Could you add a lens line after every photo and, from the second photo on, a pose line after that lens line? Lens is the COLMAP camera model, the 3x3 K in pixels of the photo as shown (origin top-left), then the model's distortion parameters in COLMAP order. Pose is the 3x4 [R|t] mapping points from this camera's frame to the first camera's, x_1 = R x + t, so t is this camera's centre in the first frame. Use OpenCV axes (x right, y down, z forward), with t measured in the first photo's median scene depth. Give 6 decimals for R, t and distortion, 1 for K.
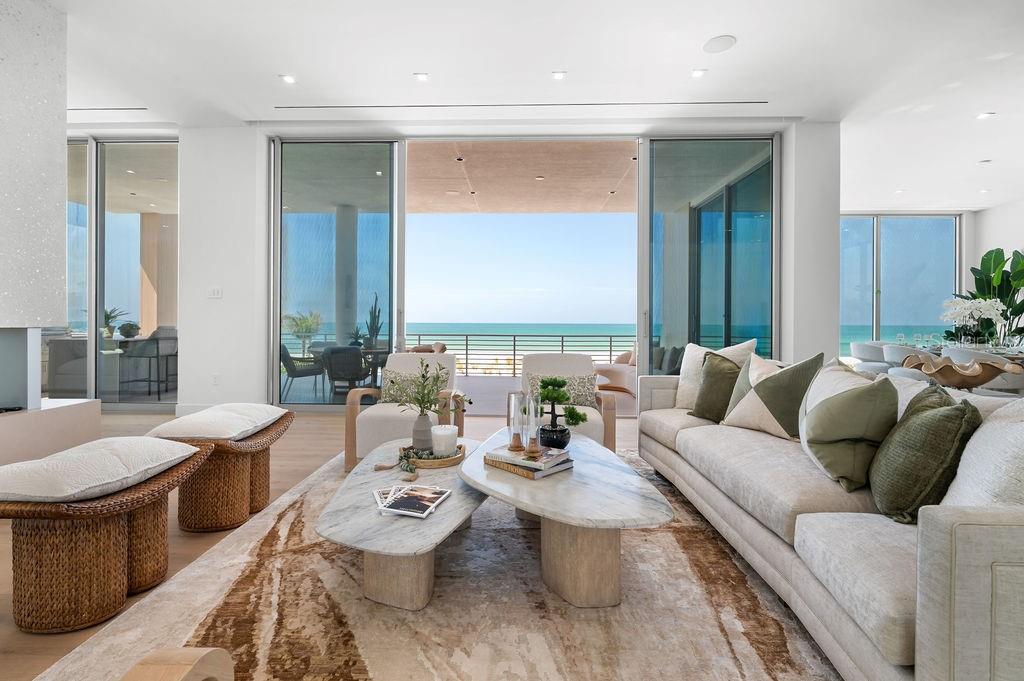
lens RADIAL K [[468.2, 0, 508.2], [0, 468.2, 322.4], [0, 0, 1]] dist [-0.001014, -0.000171]
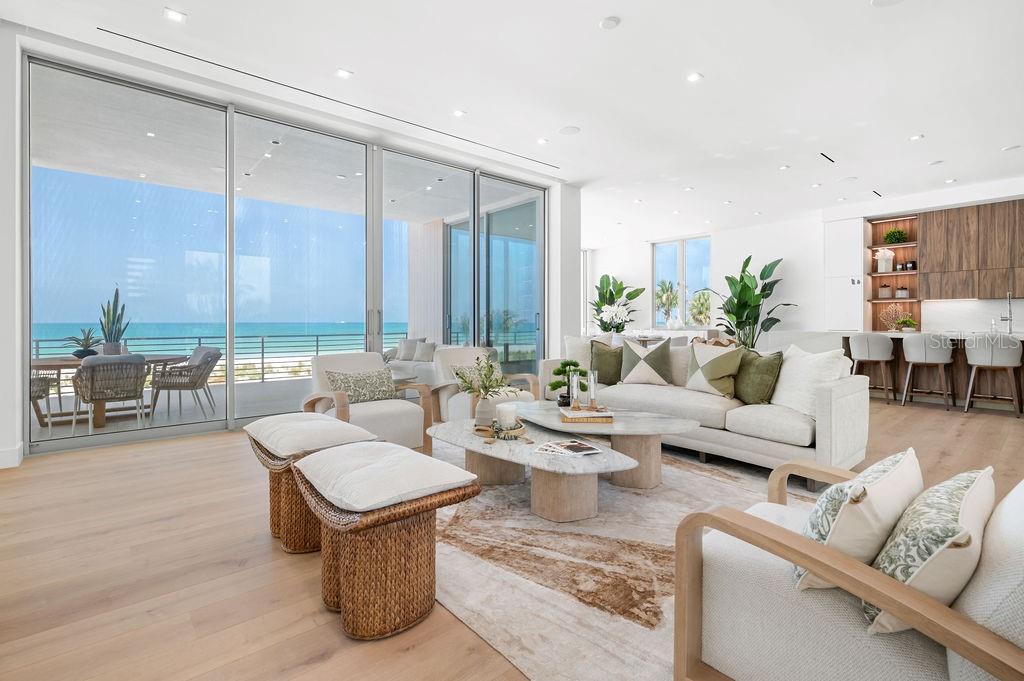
lens RADIAL K [[468.2, 0, 508.2], [0, 468.2, 322.4], [0, 0, 1]] dist [-0.001014, -0.000171]
pose [[0.741767, -0.007401, 0.670617, -1.014039], [0.004950, 0.999972, 0.005561, -0.006703], [-0.670640, -0.000805, 0.741783, 0.062614]]
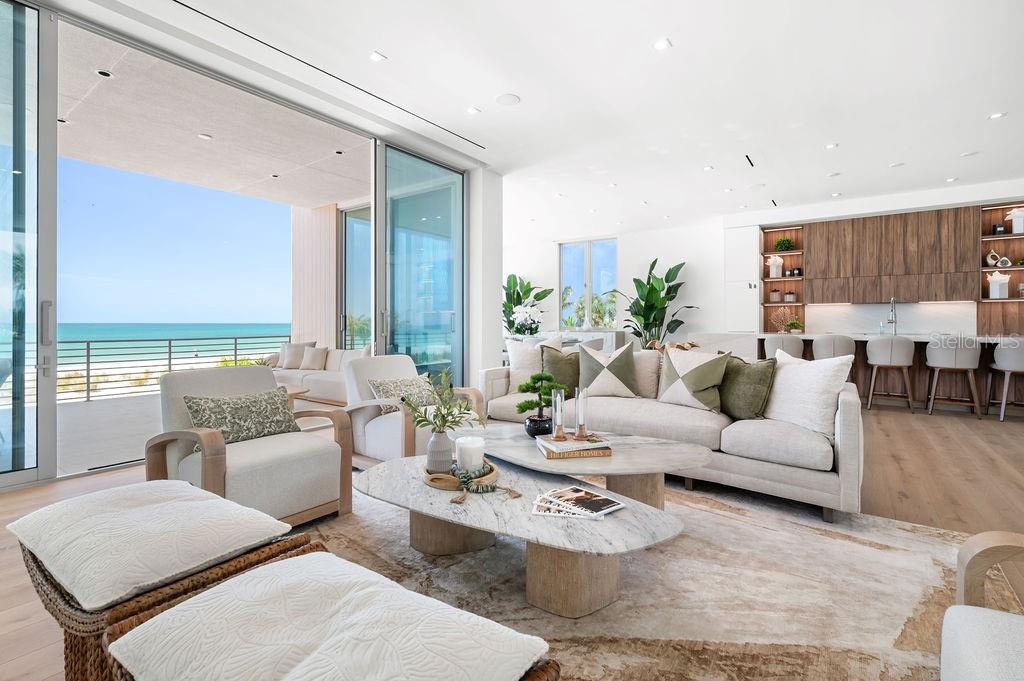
lens RADIAL K [[468.2, 0, 508.2], [0, 468.2, 322.4], [0, 0, 1]] dist [-0.001014, -0.000171]
pose [[0.561554, -0.003729, 0.827432, -0.876744], [0.001563, 0.999993, 0.003446, -0.006322], [-0.827439, -0.000642, 0.561556, 0.445899]]
